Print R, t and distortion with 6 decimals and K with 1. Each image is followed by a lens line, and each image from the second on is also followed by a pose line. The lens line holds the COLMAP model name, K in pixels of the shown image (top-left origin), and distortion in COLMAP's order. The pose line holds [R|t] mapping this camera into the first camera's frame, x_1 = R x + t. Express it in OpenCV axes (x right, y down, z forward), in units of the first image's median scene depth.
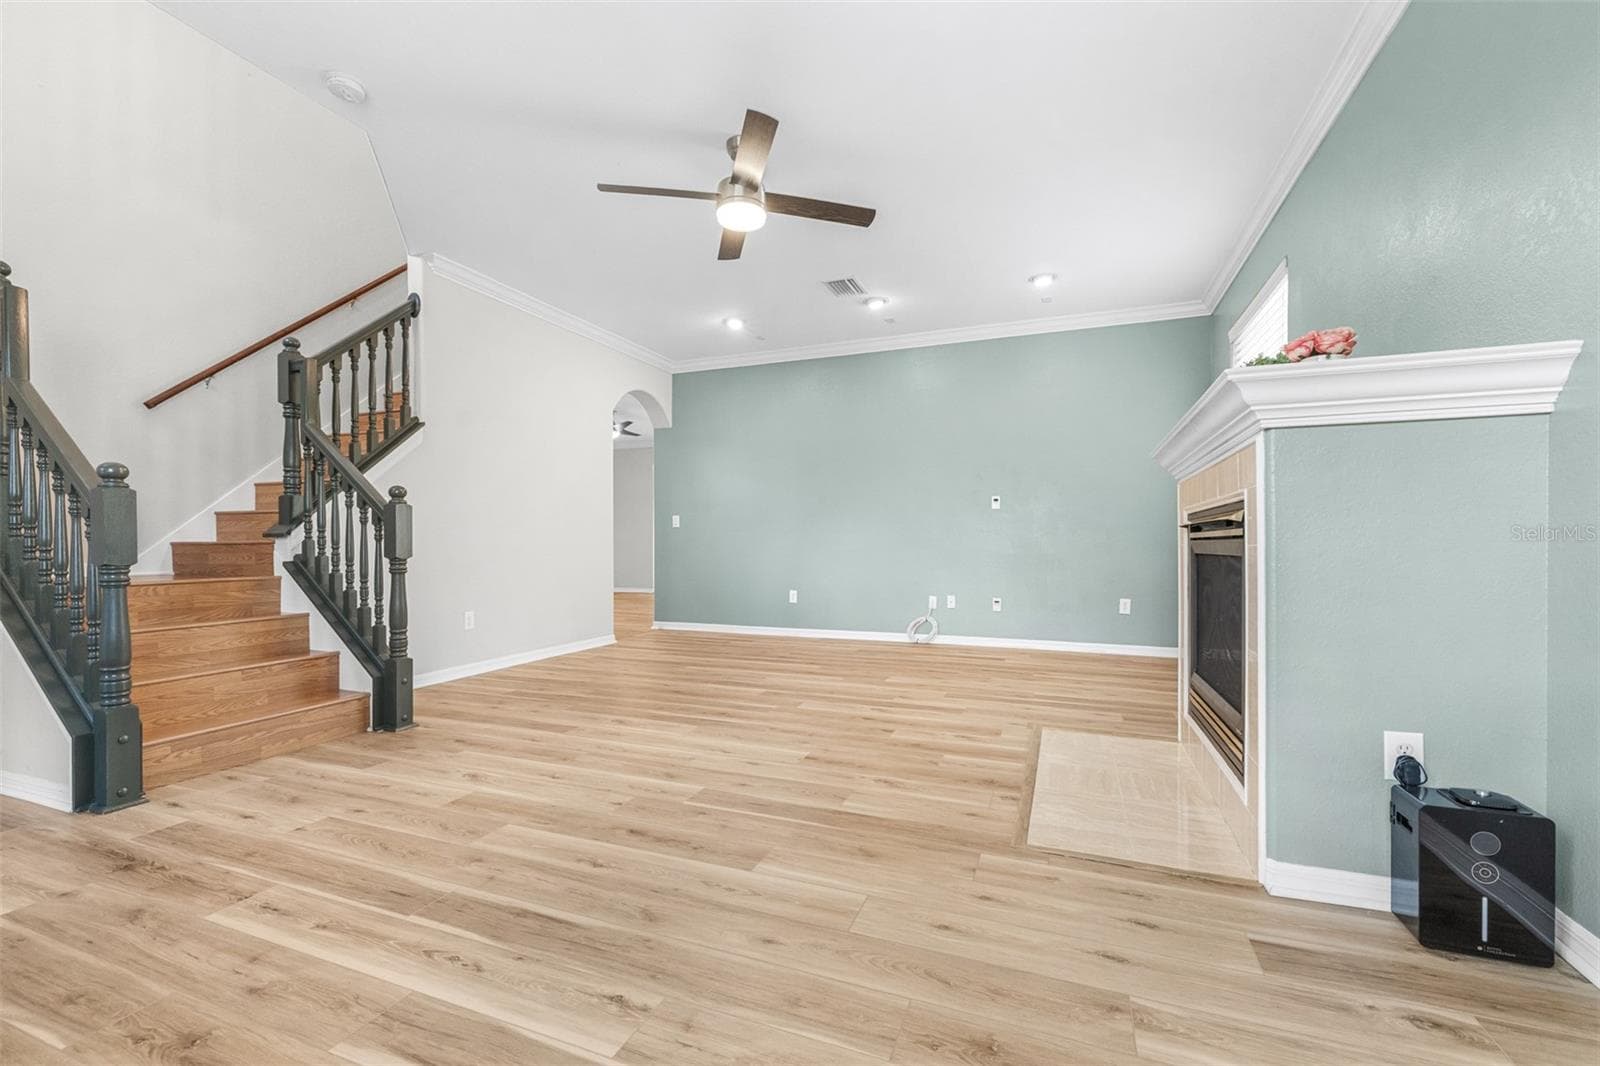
lens RADIAL K [[677.0, 0, 798.1], [0, 677.0, 541.8], [0, 0, 1]] dist [0.000385, 0.000064]
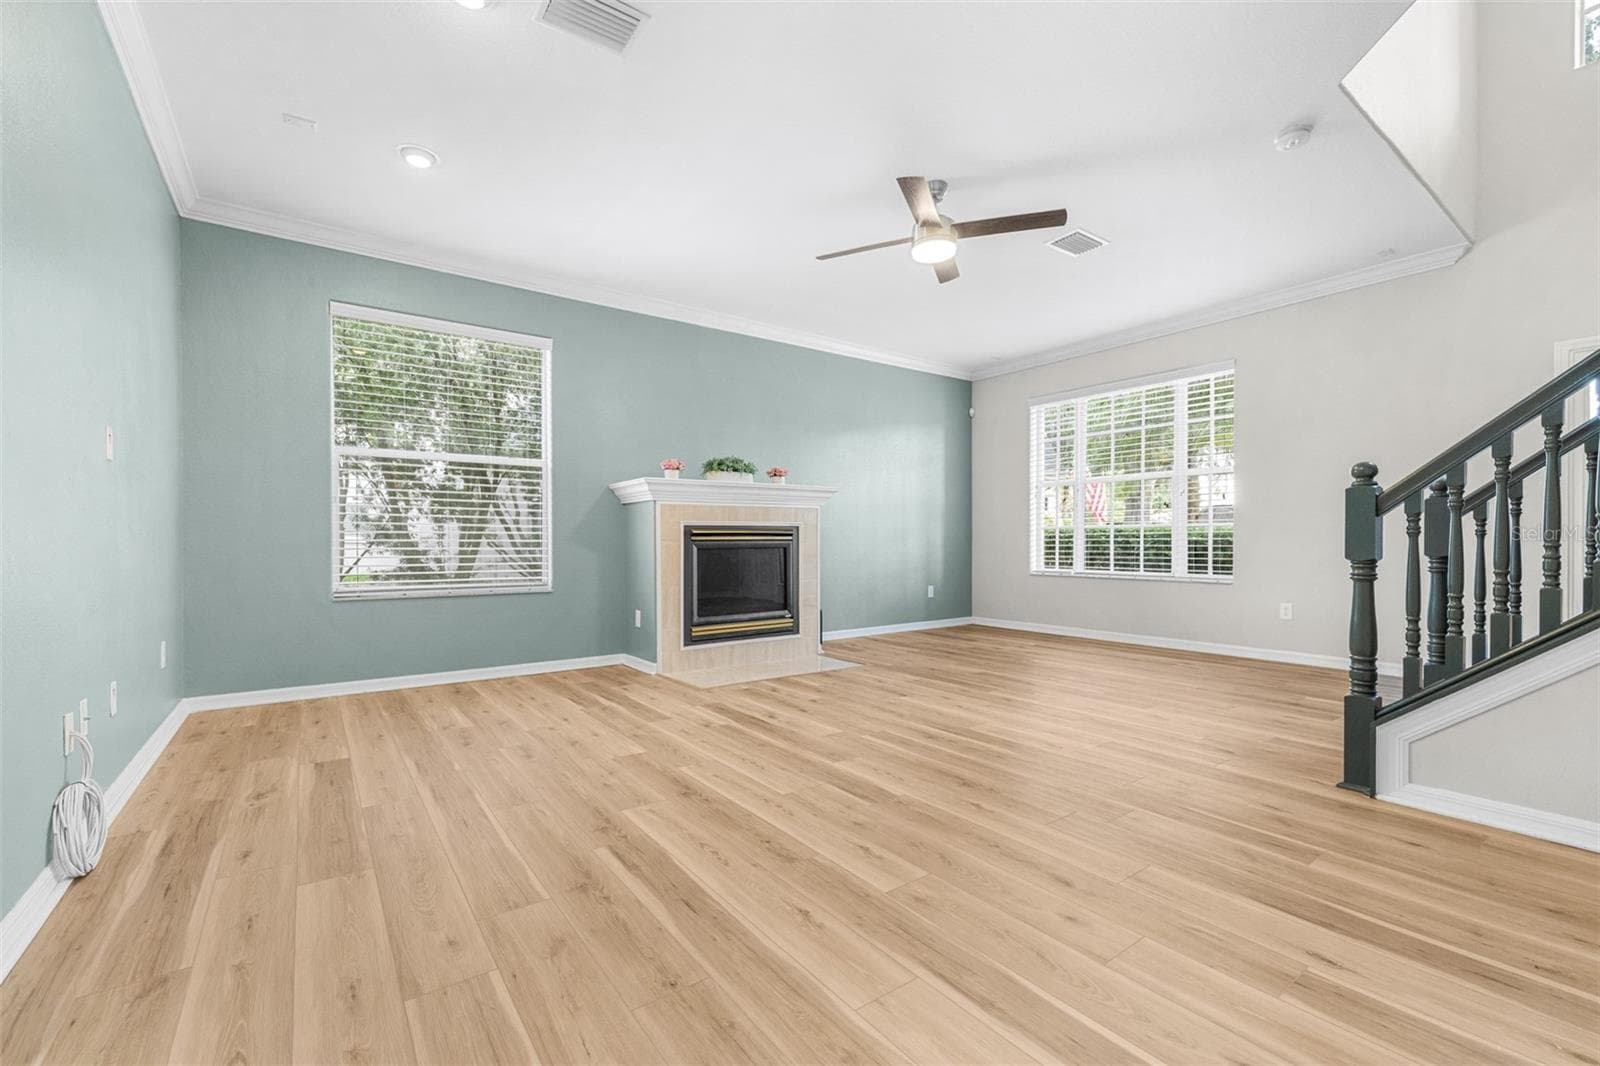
lens RADIAL K [[677.0, 0, 791.5], [0, 677.0, 542.6], [0, 0, 1]] dist [0.000385, 0.000064]
pose [[-0.841899, 0.005203, 0.539610, -0.454457], [0.000799, 0.999964, -0.008395, 0.010565], [-0.539634, -0.006637, -0.841874, 1.925287]]
